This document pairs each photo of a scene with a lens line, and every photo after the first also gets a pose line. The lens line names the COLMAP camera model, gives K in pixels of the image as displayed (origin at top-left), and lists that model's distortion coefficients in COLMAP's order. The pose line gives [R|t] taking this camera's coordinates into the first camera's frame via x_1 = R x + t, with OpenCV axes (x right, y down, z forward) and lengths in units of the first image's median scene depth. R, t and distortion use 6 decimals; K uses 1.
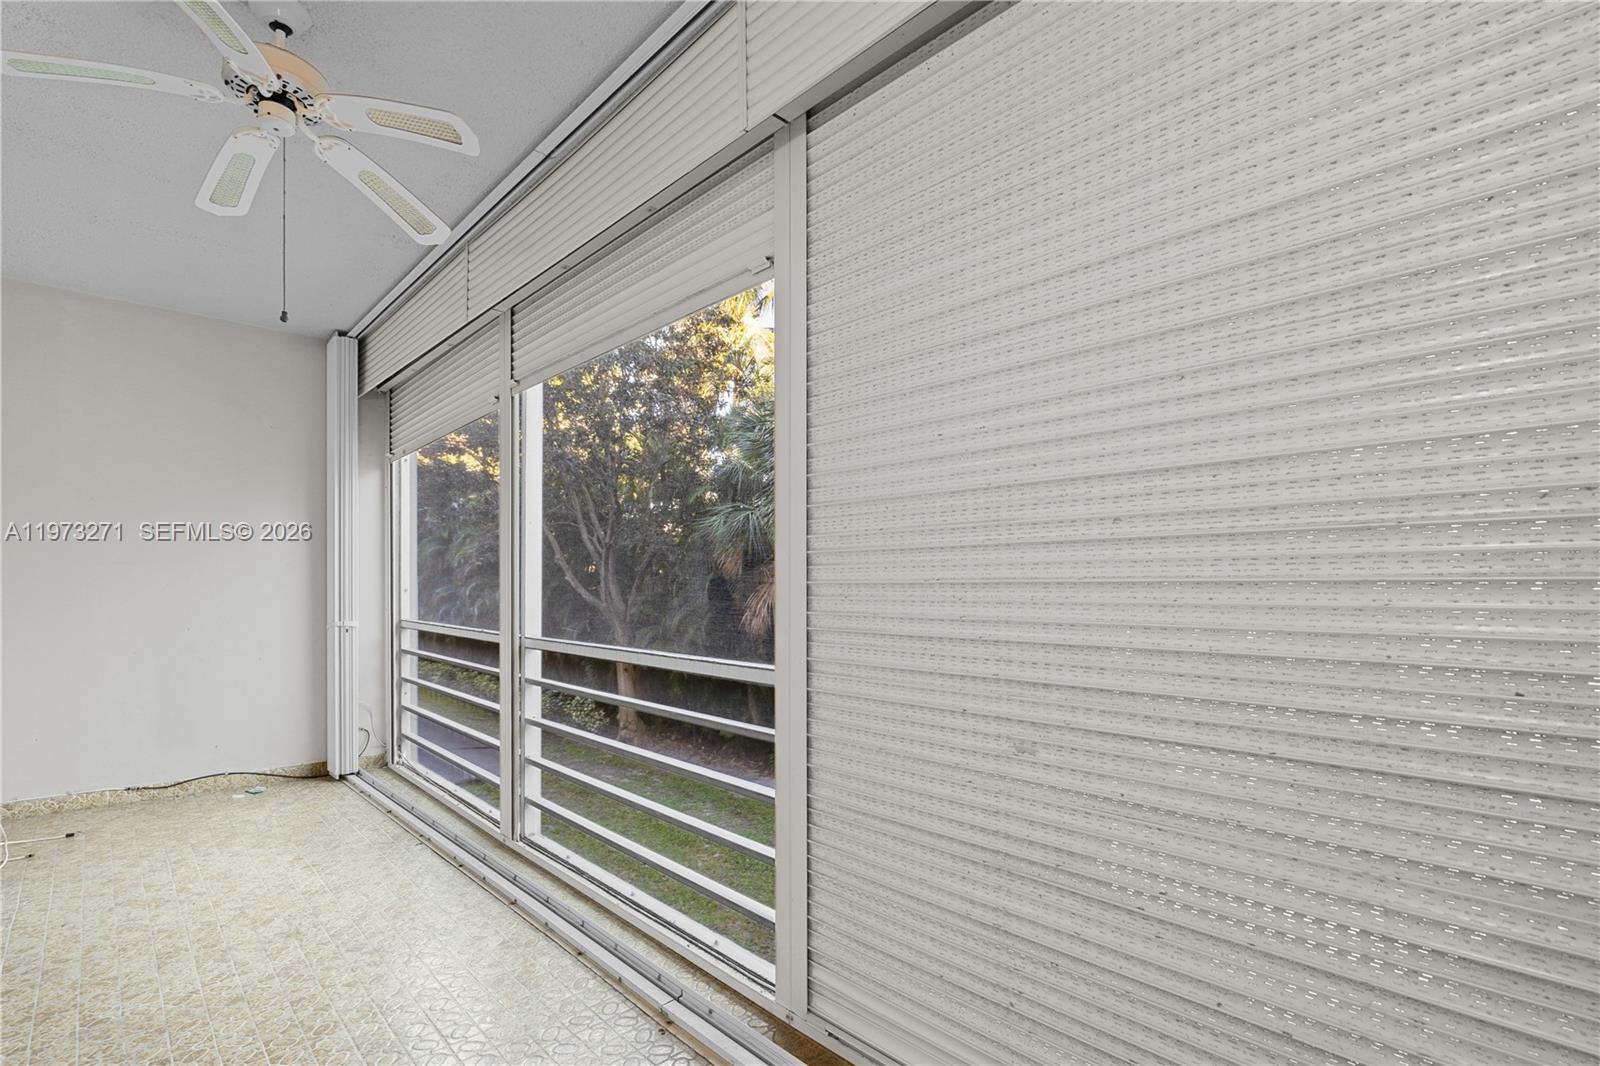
lens RADIAL K [[751.7, 0, 808.1], [0, 751.7, 587.4], [0, 0, 1]] dist [-0.004514, 0.001968]
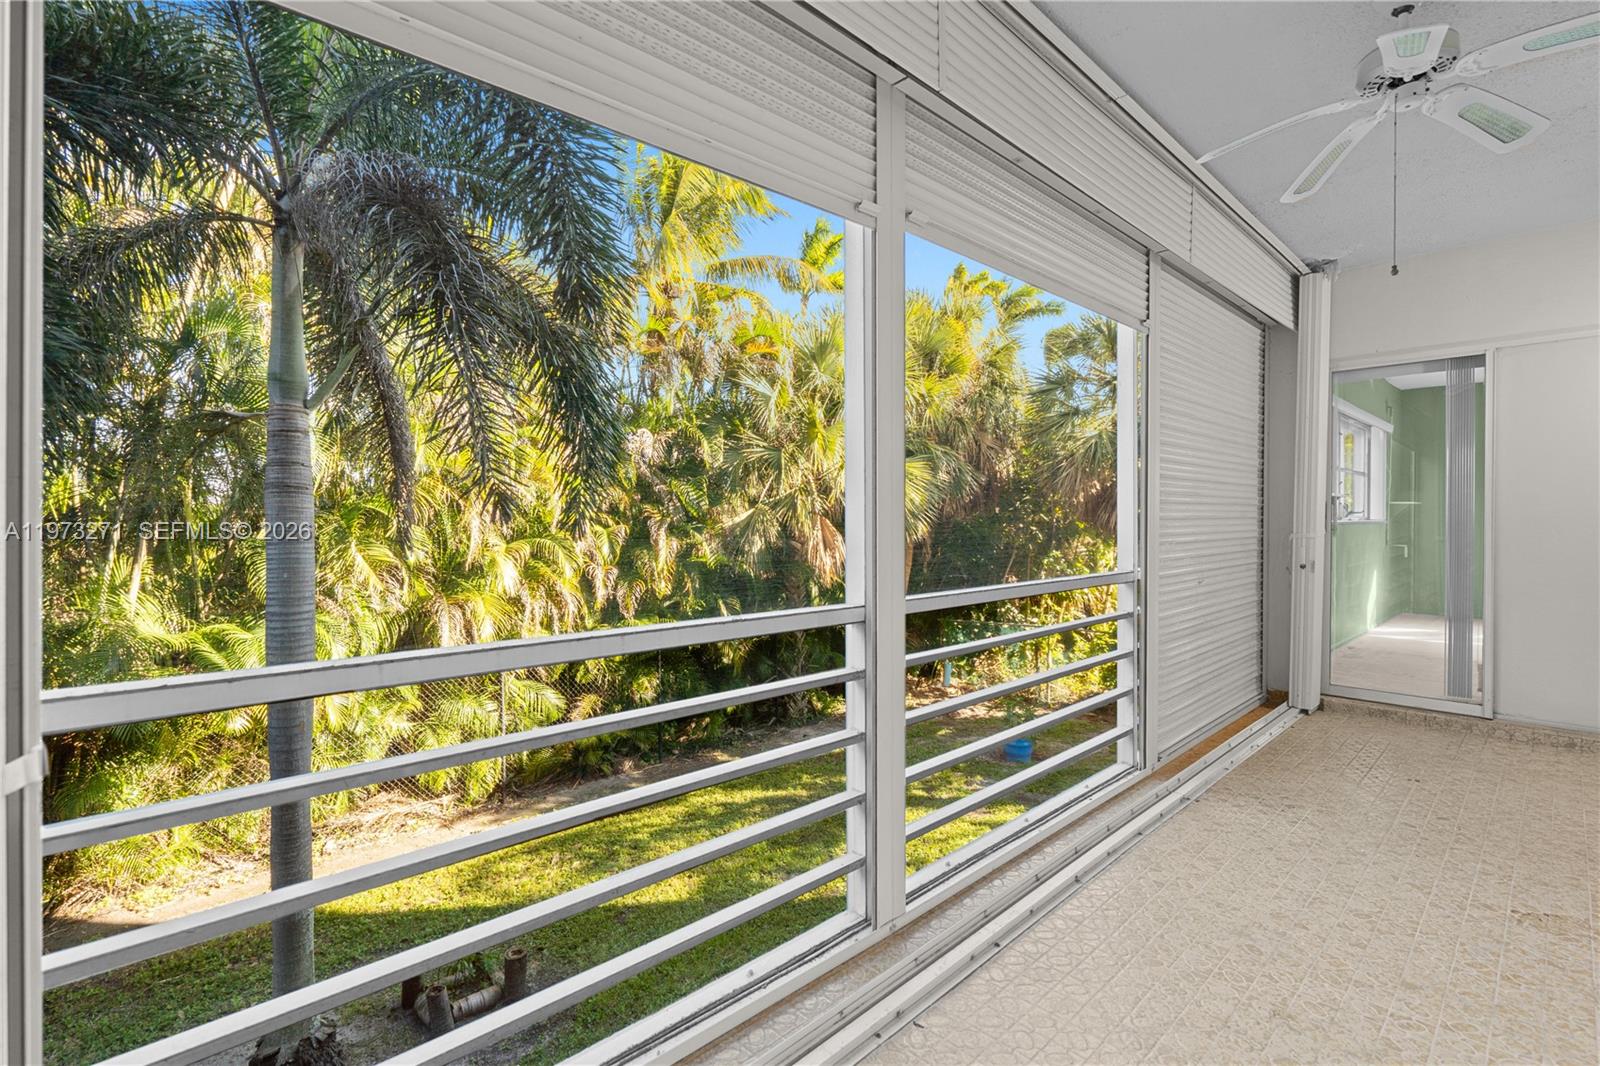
lens RADIAL K [[751.7, 0, 792.7], [0, 751.7, 527.7], [0, 0, 1]] dist [-0.004514, 0.001968]
pose [[-0.008590, -0.006413, 0.999943, -1.259997], [0.013134, 0.999892, 0.006526, -0.001263], [-0.999877, 0.013190, -0.008505, 1.331014]]
